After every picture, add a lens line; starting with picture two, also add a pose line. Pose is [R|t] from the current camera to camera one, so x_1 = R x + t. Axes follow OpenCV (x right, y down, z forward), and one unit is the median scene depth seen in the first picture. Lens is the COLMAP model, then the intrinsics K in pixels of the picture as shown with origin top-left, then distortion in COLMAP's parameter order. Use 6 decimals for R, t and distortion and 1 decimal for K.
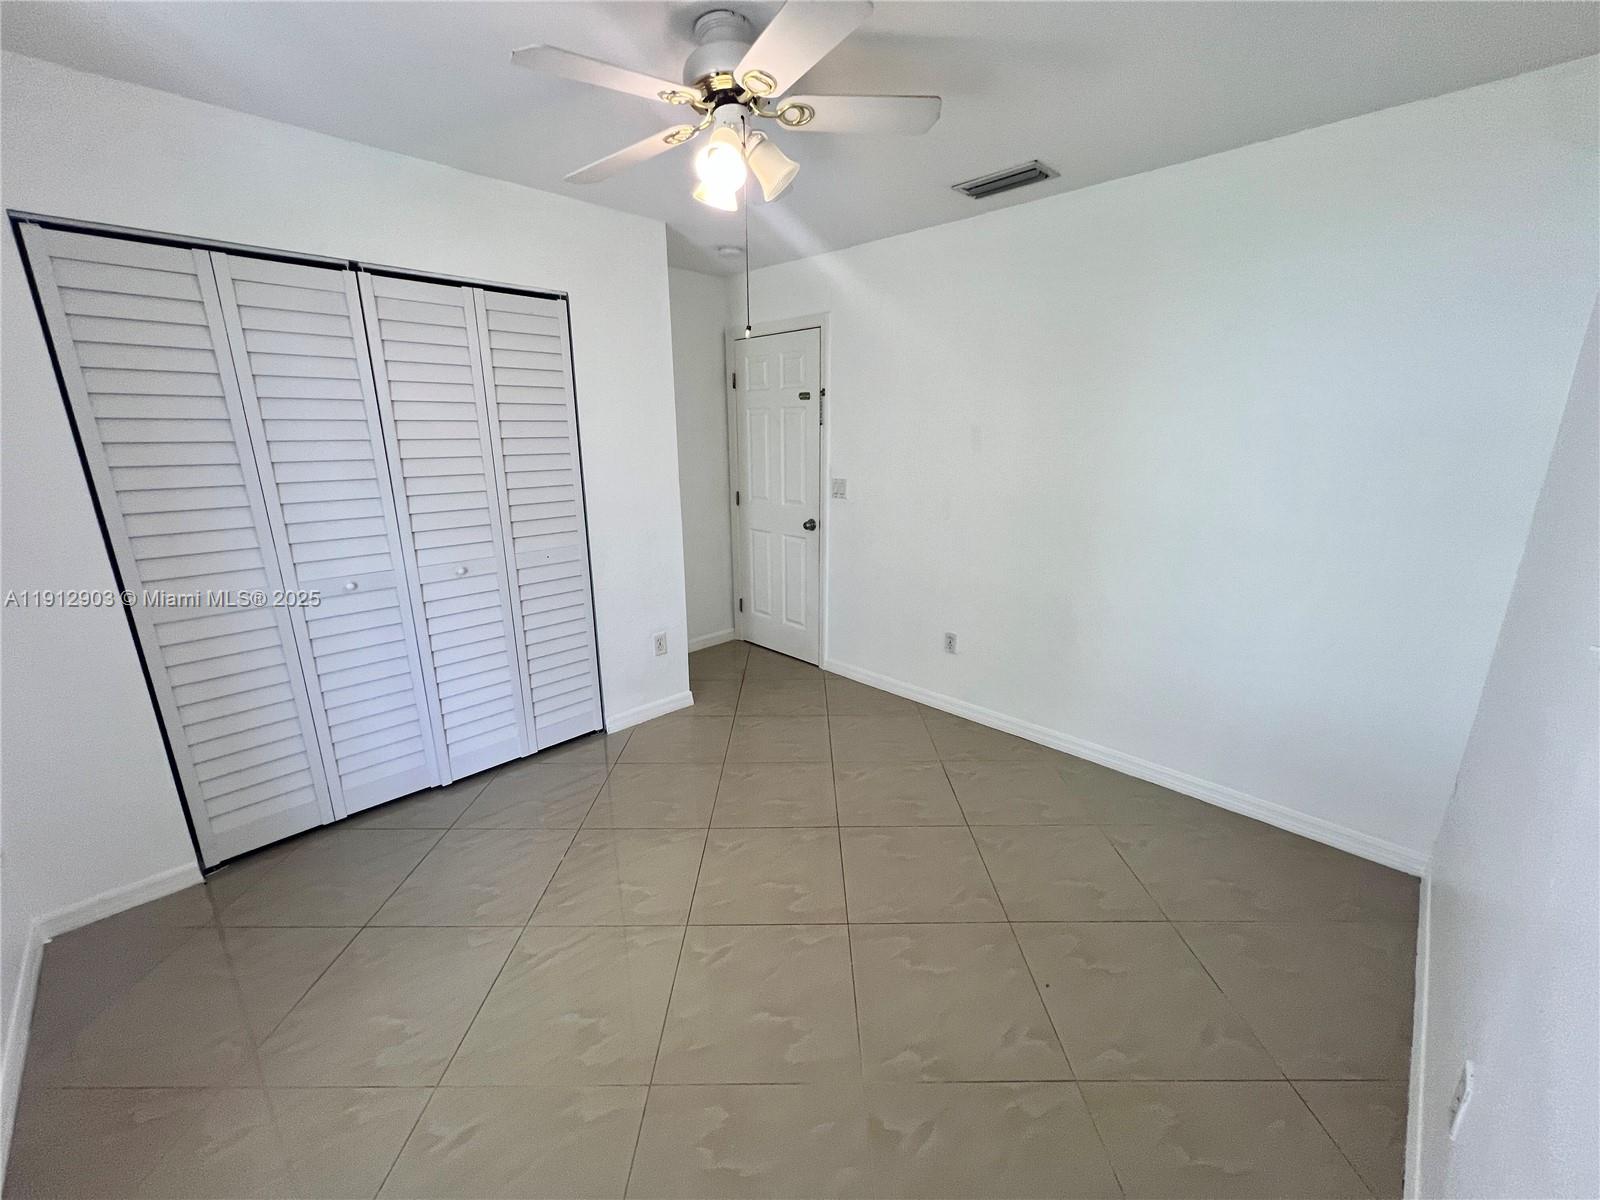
lens RADIAL K [[639.4, 0, 807.0], [0, 639.4, 597.2], [0, 0, 1]] dist [-0.003924, 0.000231]
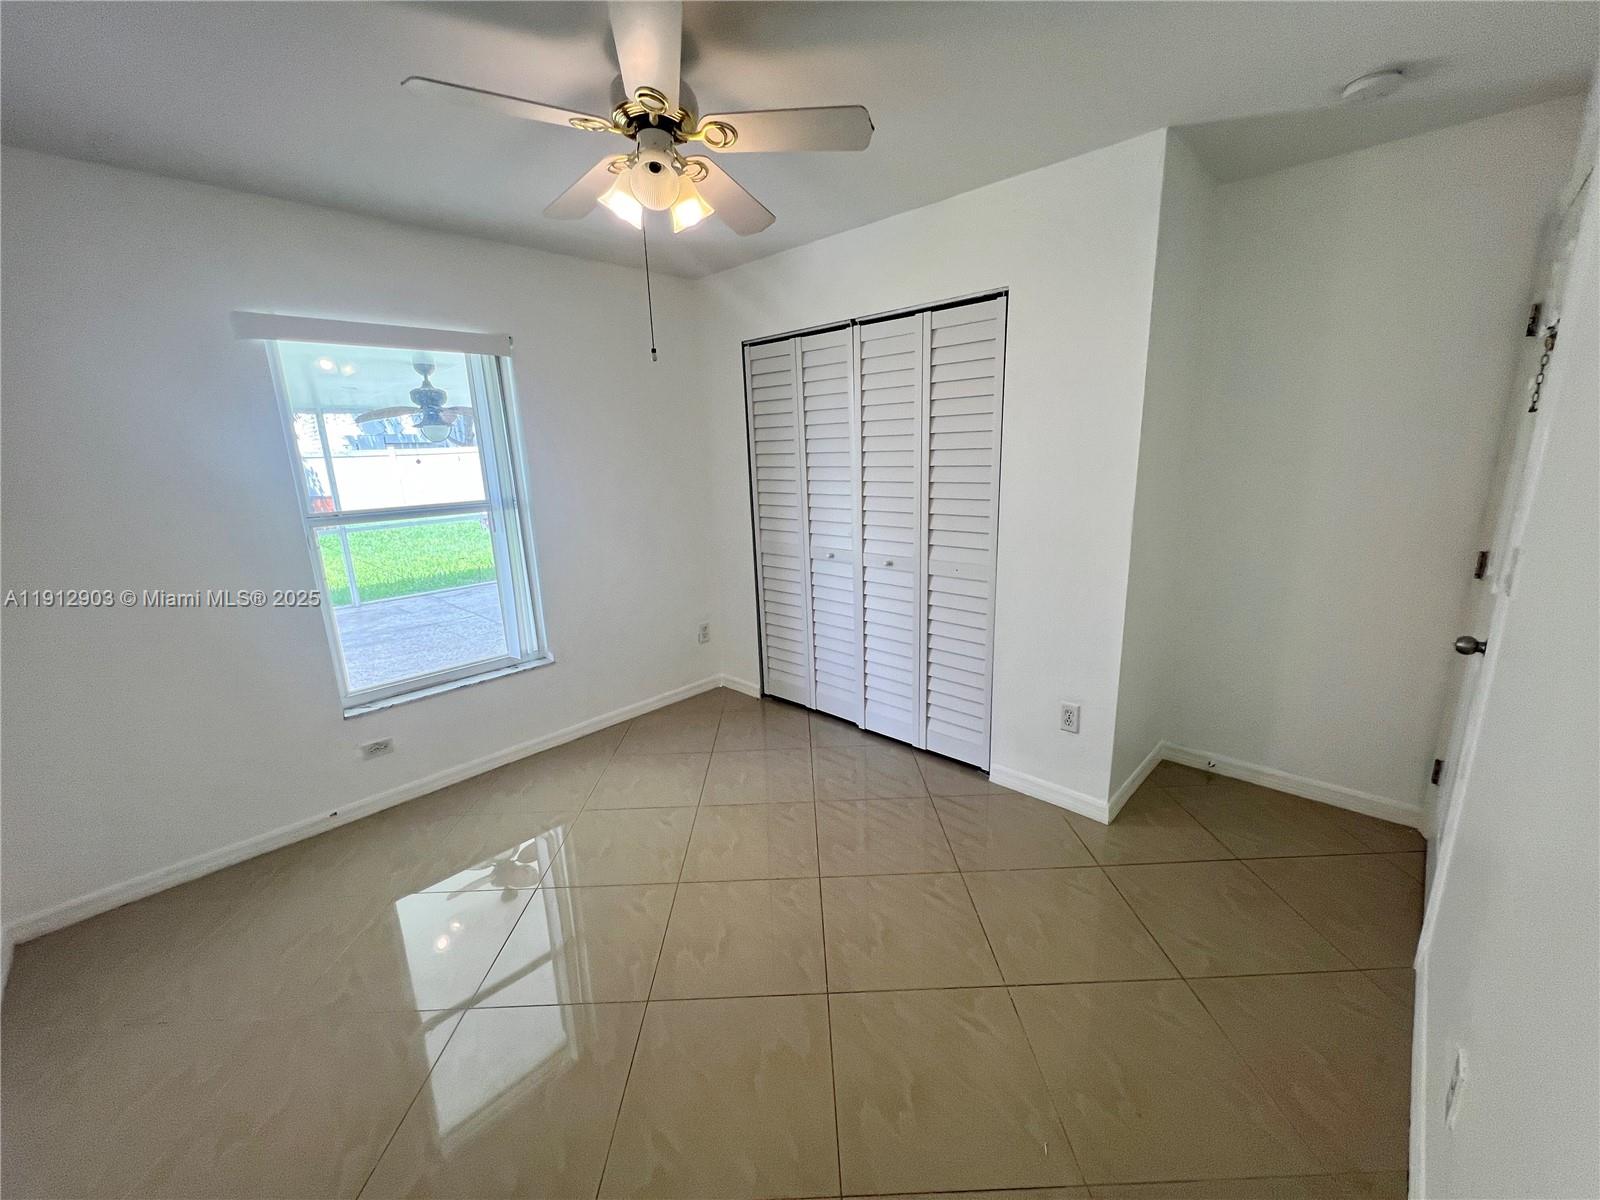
lens RADIAL K [[640.4, 0, 800.2], [0, 640.4, 595.7], [0, 0, 1]] dist [-0.000071, -0.000636]
pose [[0.009992, 0.225798, -0.974123, 0.596168], [-0.225151, 0.949664, 0.217819, -0.197604], [0.974273, 0.217148, 0.060327, 0.762077]]
